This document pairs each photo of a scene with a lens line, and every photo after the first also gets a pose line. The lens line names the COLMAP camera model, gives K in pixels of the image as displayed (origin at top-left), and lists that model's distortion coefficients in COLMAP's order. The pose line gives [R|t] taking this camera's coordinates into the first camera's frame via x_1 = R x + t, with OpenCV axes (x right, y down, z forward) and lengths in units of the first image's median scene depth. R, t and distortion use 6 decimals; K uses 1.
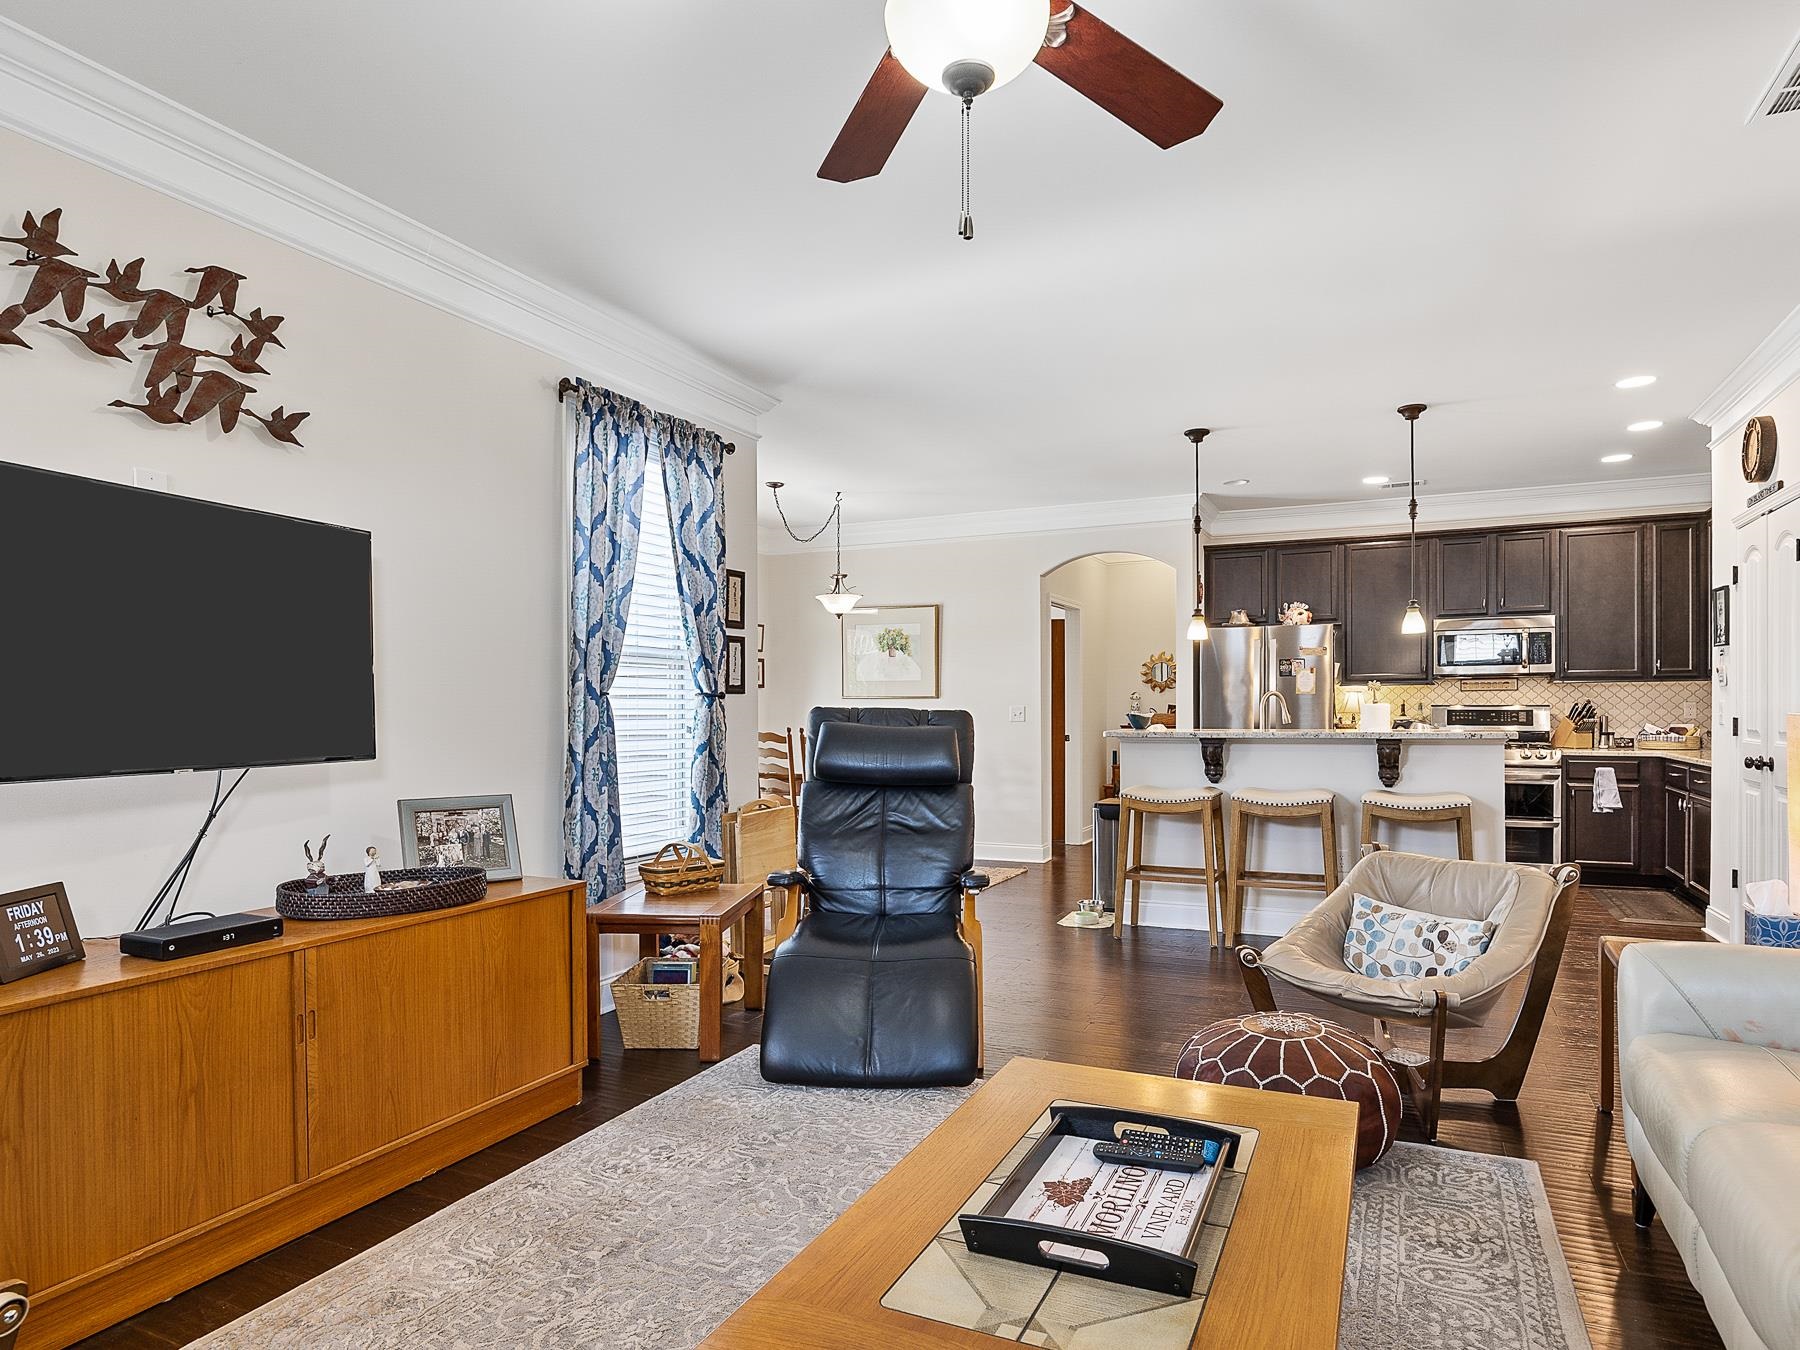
lens RADIAL K [[1013.9, 0, 945.6], [0, 1013.9, 686.4], [0, 0, 1]] dist [0.003353, 0.001352]
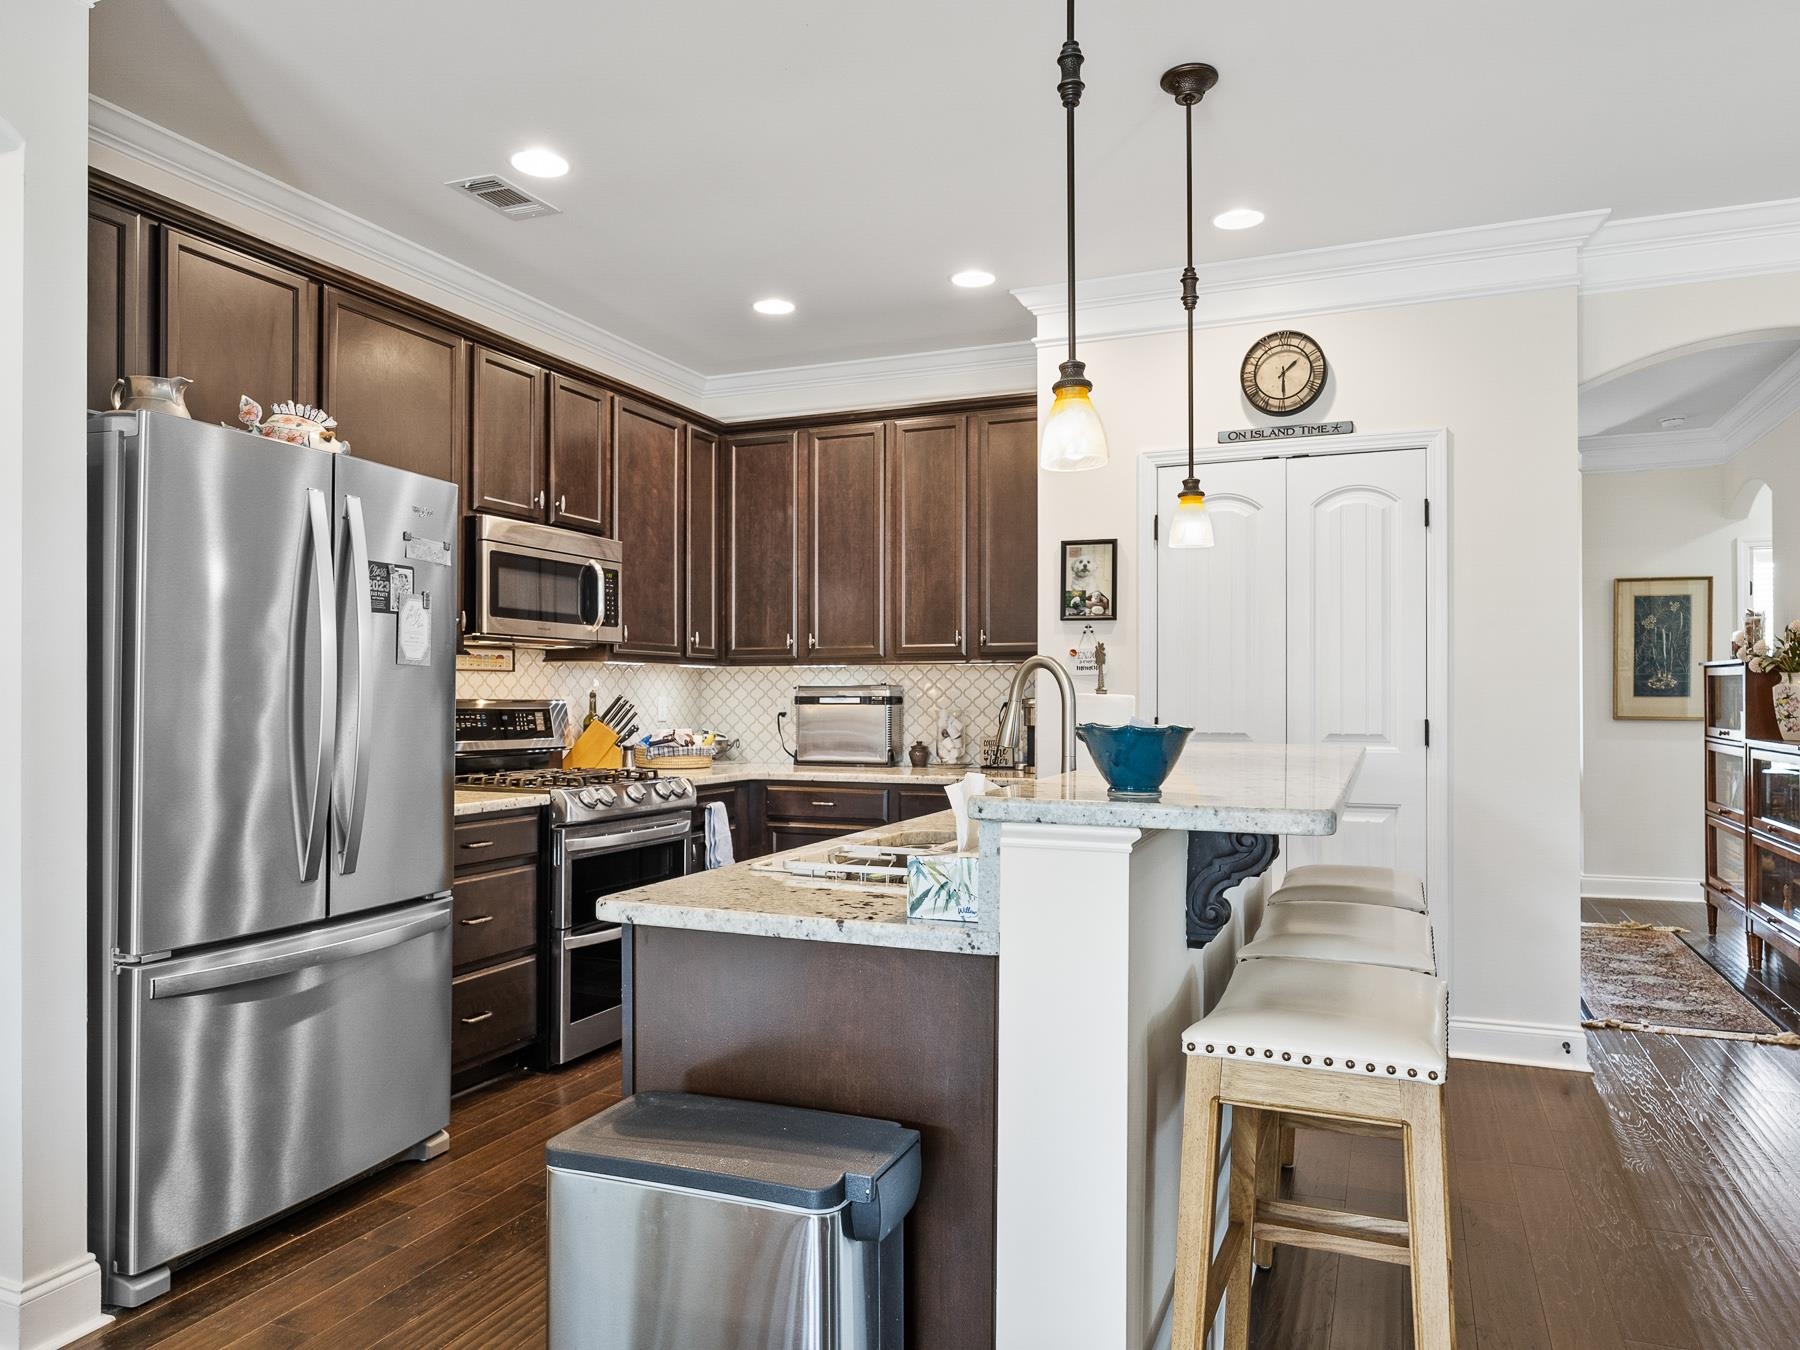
lens RADIAL K [[1207.4, 0, 900.0], [0, 1207.4, 675.0], [0, 0, 1]] dist [-0.003432, -0.000921]
pose [[-0.018745, 0.025359, 0.999503, -0.074604], [-0.019494, 0.999479, -0.025724, 0.018604], [-0.999634, -0.019966, -0.018241, 0.853244]]
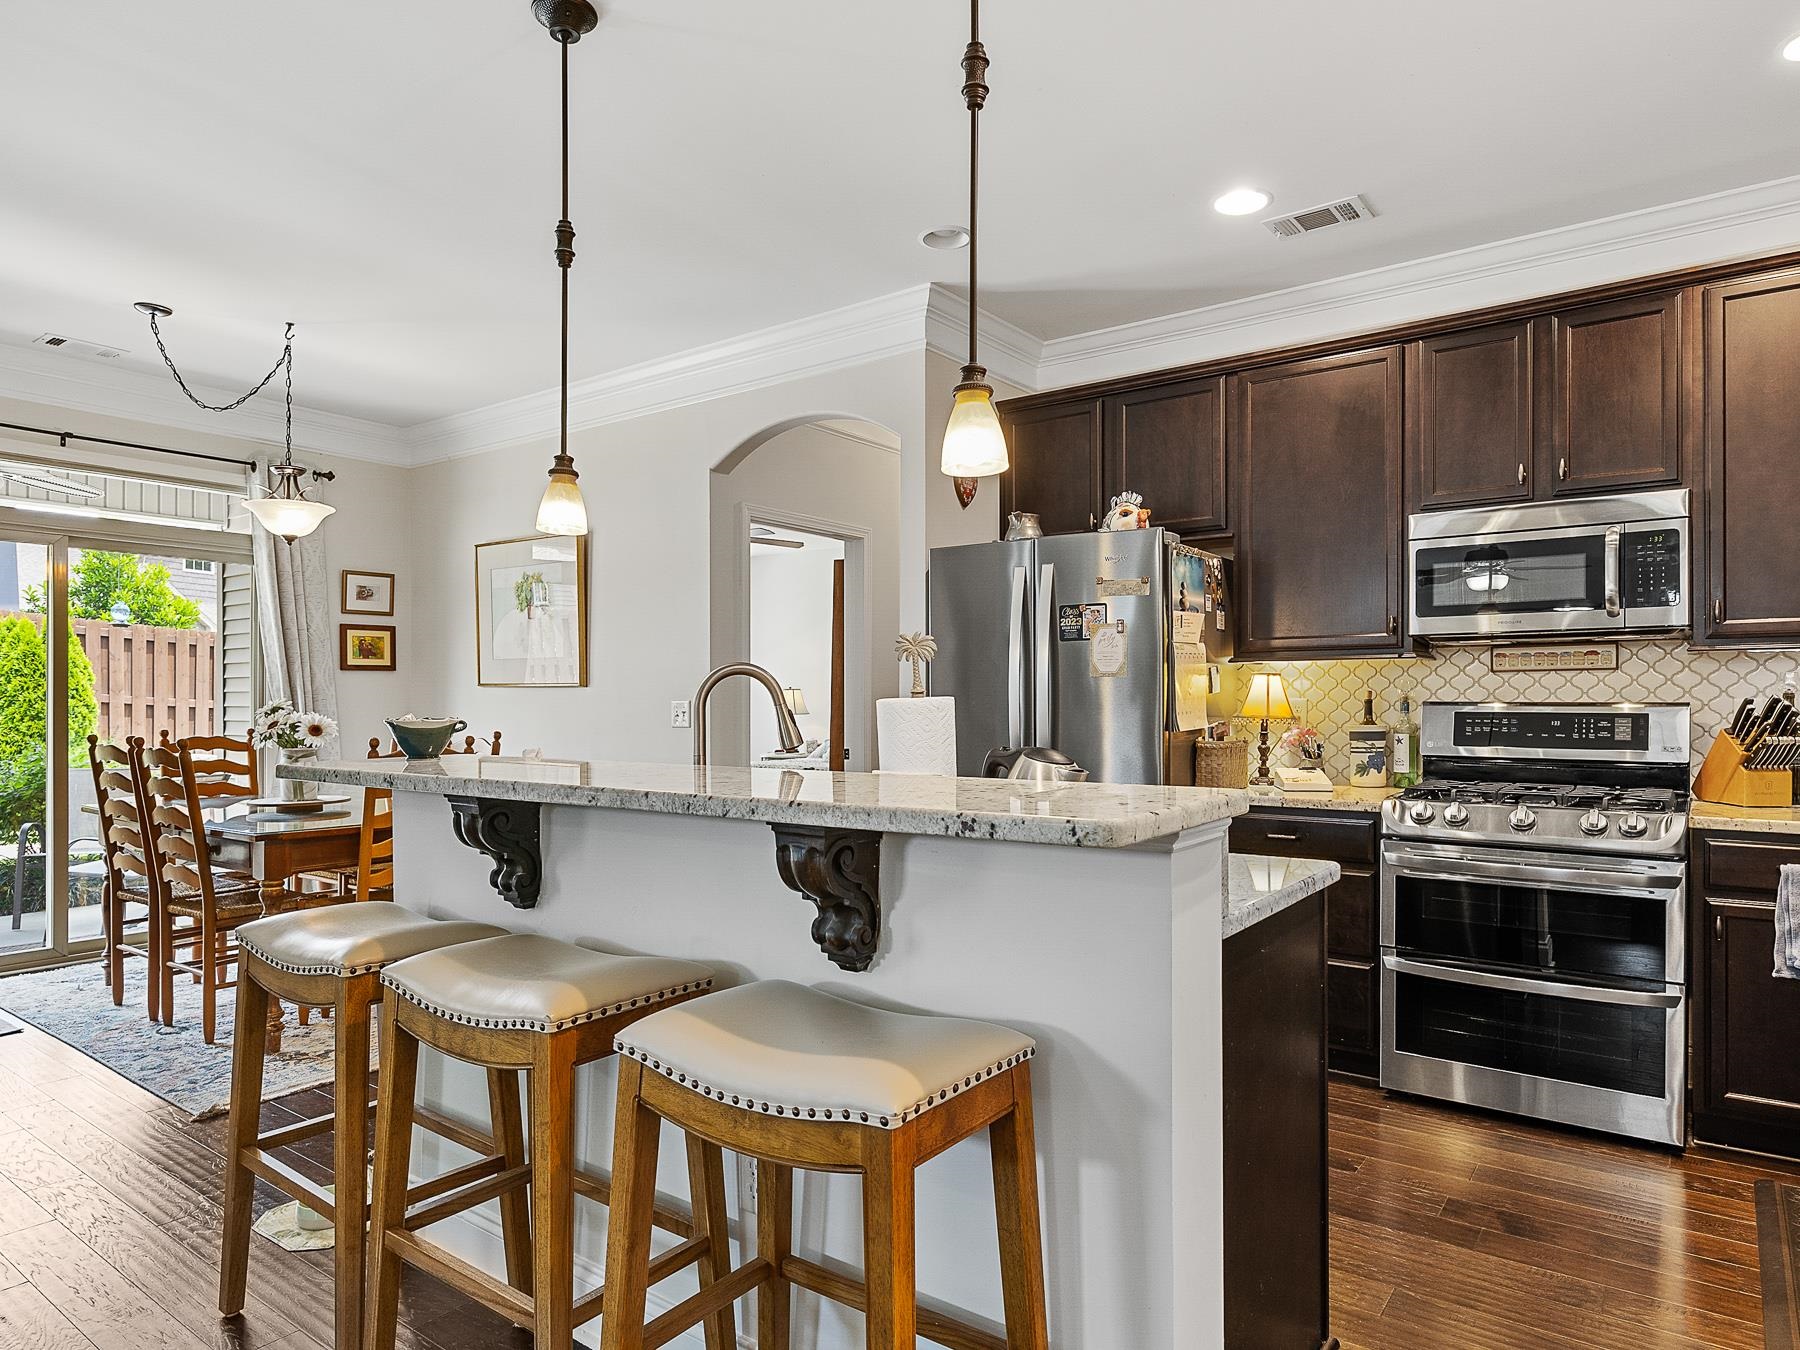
lens RADIAL K [[1092.1, 0, 937.1], [0, 1092.1, 670.6], [0, 0, 1]] dist [0.003066, -0.000816]
pose [[0.981448, -0.001984, -0.191716, 0.381806], [0.000297, 0.999961, -0.008828, 0.008832], [0.191726, 0.008607, 0.981411, 0.497122]]
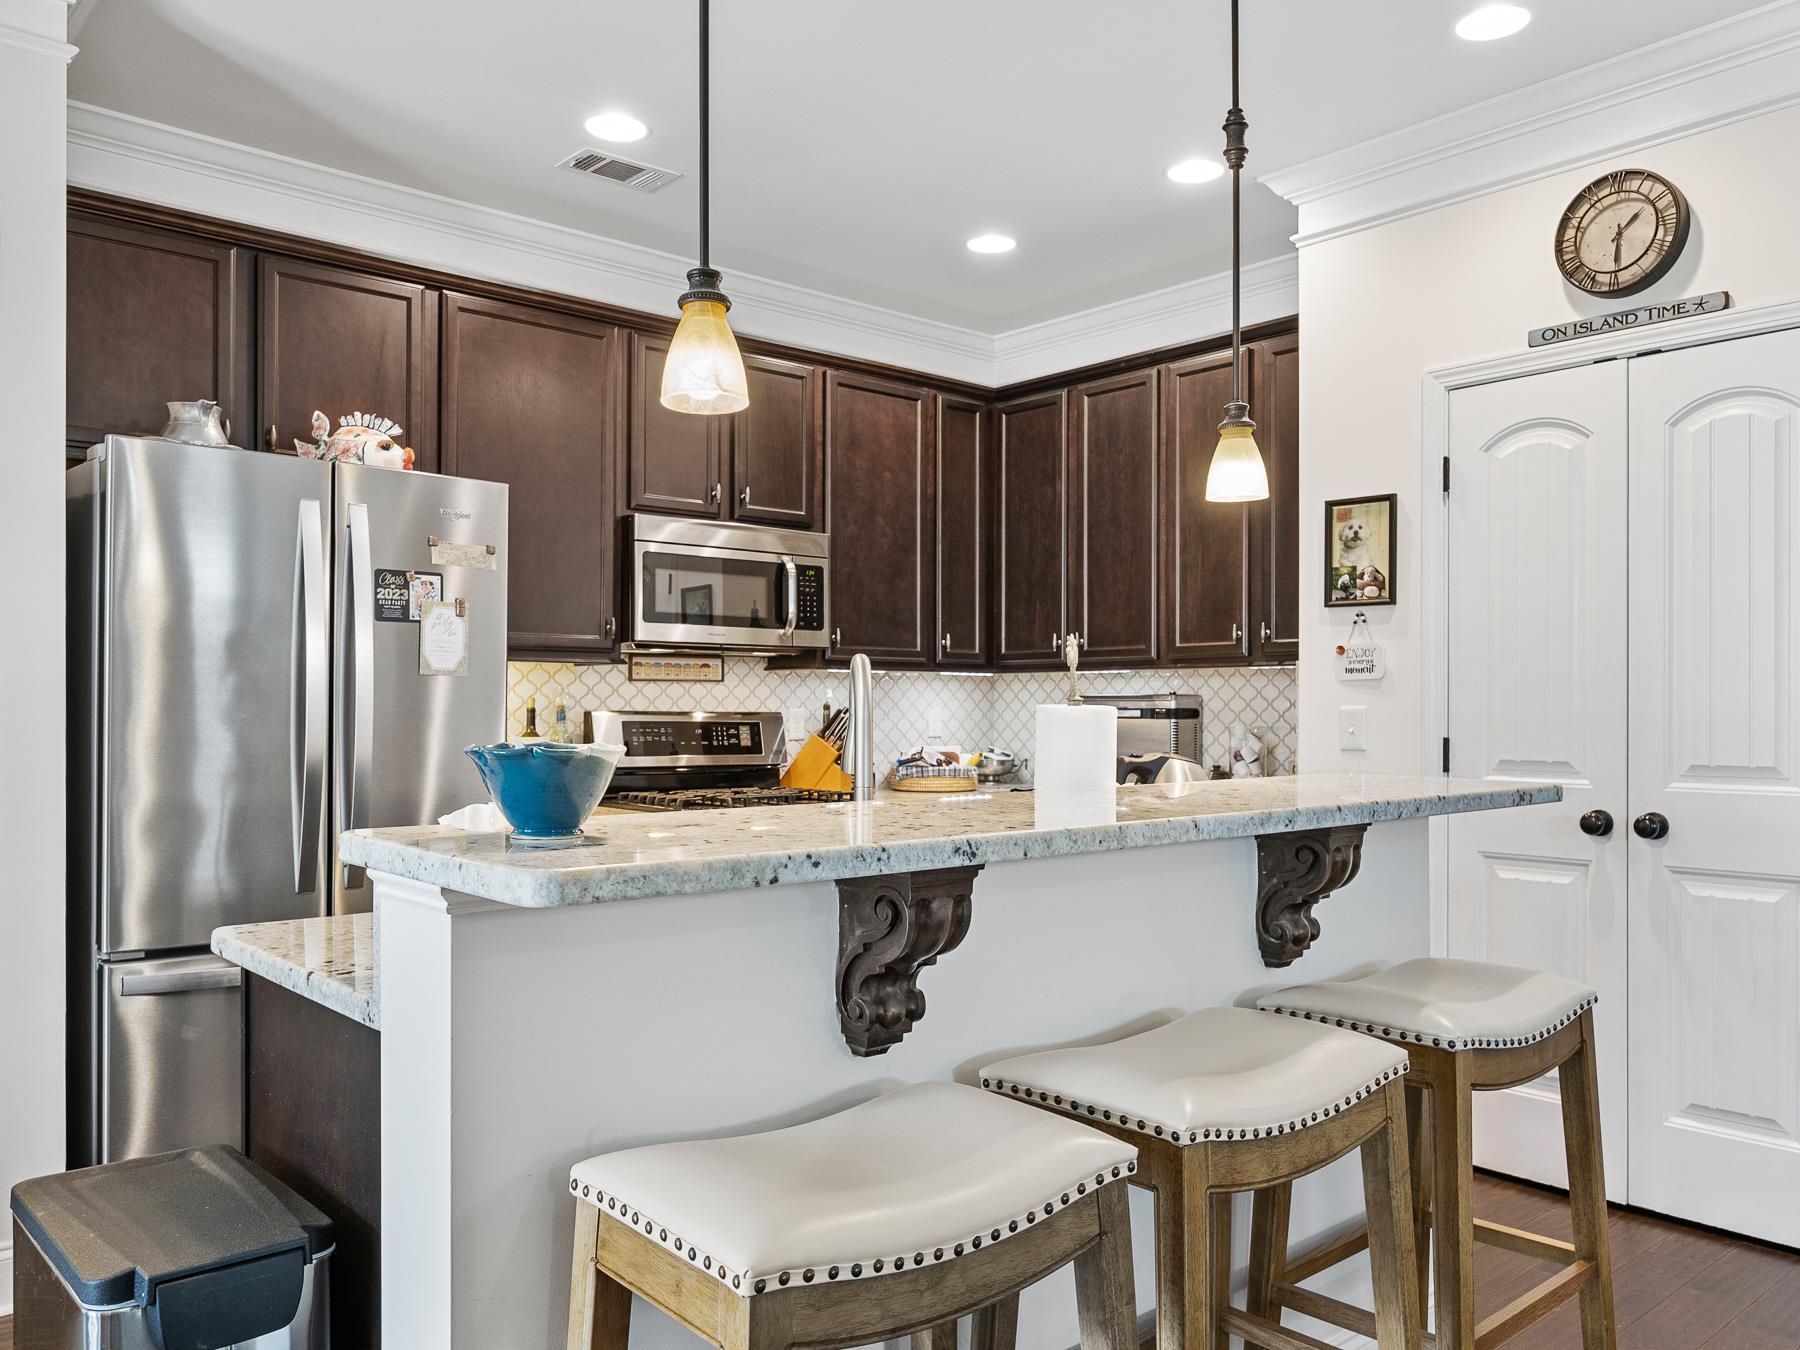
lens RADIAL K [[1380.6, 0, 908.3], [0, 1380.6, 690.6], [0, 0, 1]] dist [-0.005504, -0.002616]
pose [[0.418902, 0.019856, 0.907814, -0.002841], [-0.021498, 0.999698, -0.011946, 0.014732], [-0.907777, -0.014512, 0.419203, 0.674712]]
